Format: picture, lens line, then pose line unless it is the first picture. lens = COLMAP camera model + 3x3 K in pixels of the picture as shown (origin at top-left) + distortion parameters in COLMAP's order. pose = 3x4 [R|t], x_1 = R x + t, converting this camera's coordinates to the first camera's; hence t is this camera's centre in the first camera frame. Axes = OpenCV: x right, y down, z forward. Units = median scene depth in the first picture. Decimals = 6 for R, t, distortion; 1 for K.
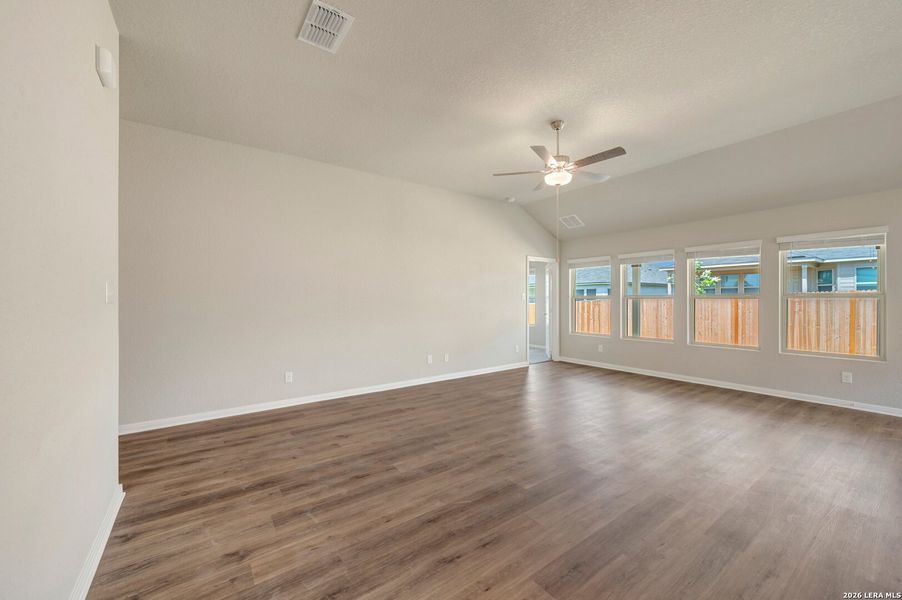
lens RADIAL K [[357.1, 0, 455.4], [0, 357.1, 297.7], [0, 0, 1]] dist [-0.000501, -0.000021]
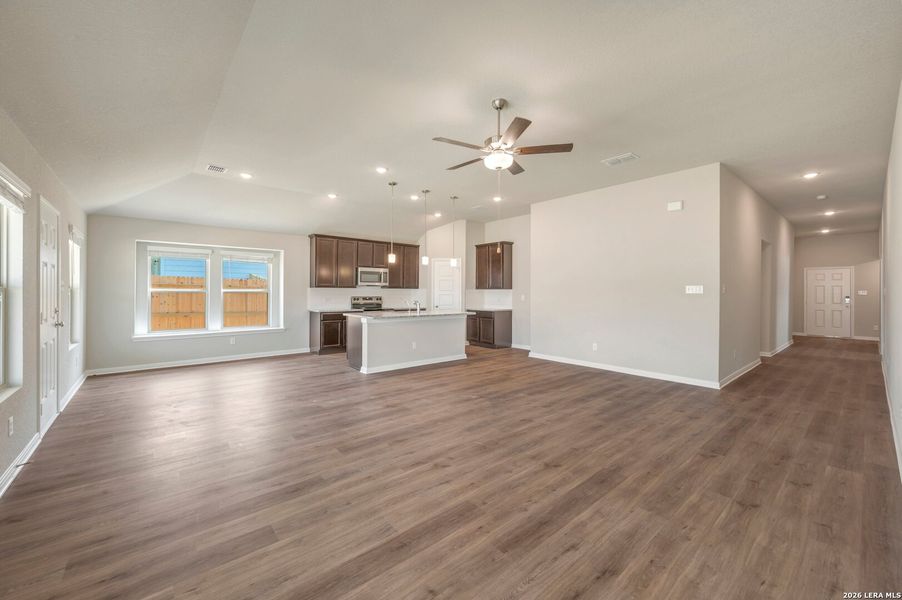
lens RADIAL K [[357.3, 0, 455.2], [0, 357.3, 287.1], [0, 0, 1]] dist [-0.000150, -0.000058]
pose [[-0.996795, 0.000517, -0.080001, 0.401142], [0.001934, 0.999843, -0.017639, 0.004516], [0.079979, -0.017737, -0.996639, 1.633355]]
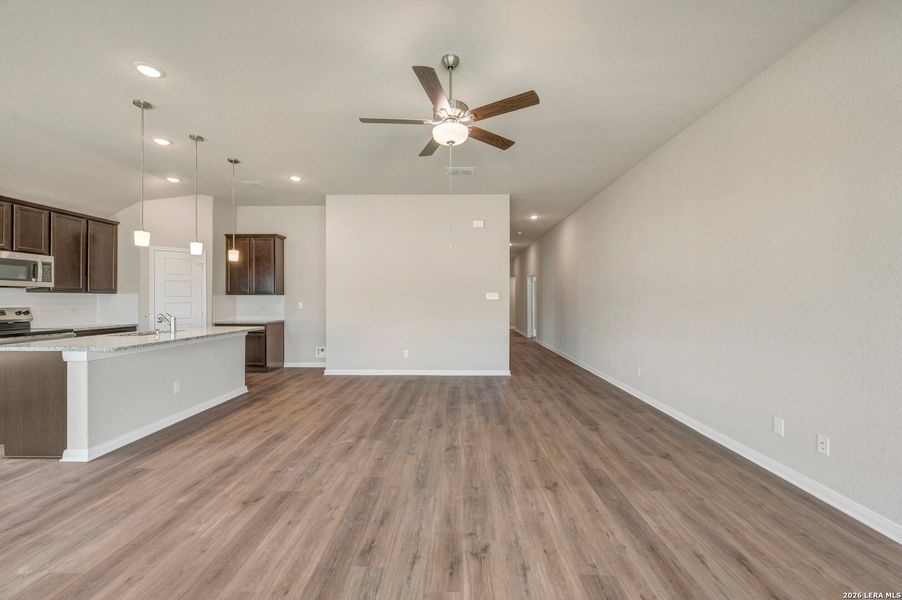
lens RADIAL K [[353.3, 0, 454.1], [0, 353.3, 297.7], [0, 0, 1]] dist [-0.000867, -0.000257]
pose [[-0.602395, 0.003263, -0.798191, 0.735696], [0.006402, 0.999979, -0.000744, -0.000058], [0.798172, -0.005558, -0.602404, 1.234180]]
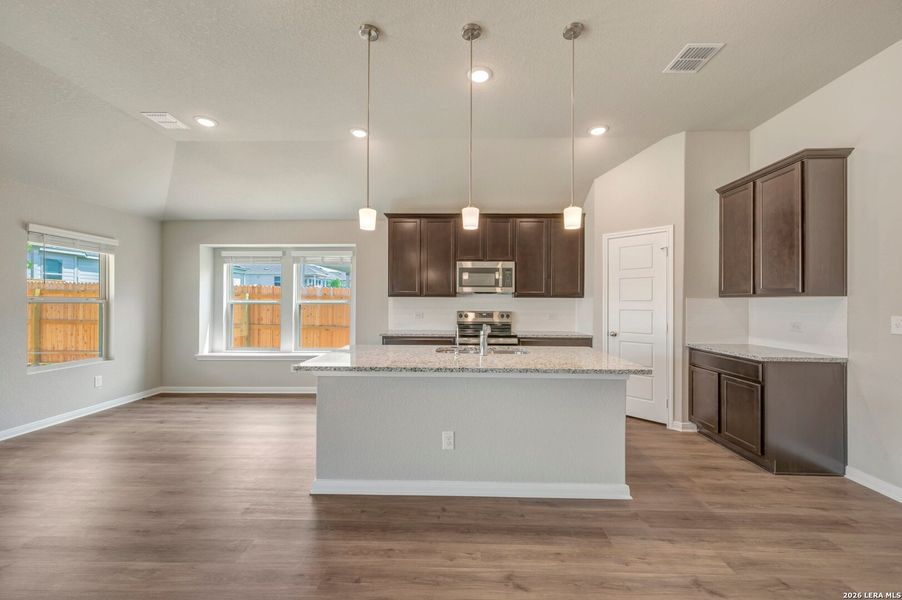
lens RADIAL K [[355.0, 0, 454.3], [0, 355.0, 302.0], [0, 0, 1]] dist [0.000002, -0.000079]
pose [[-0.793587, 0.004541, 0.608439, 0.095251], [-0.001557, 0.999954, -0.009494, 0.001386], [-0.608454, -0.008482, -0.793544, 0.597975]]
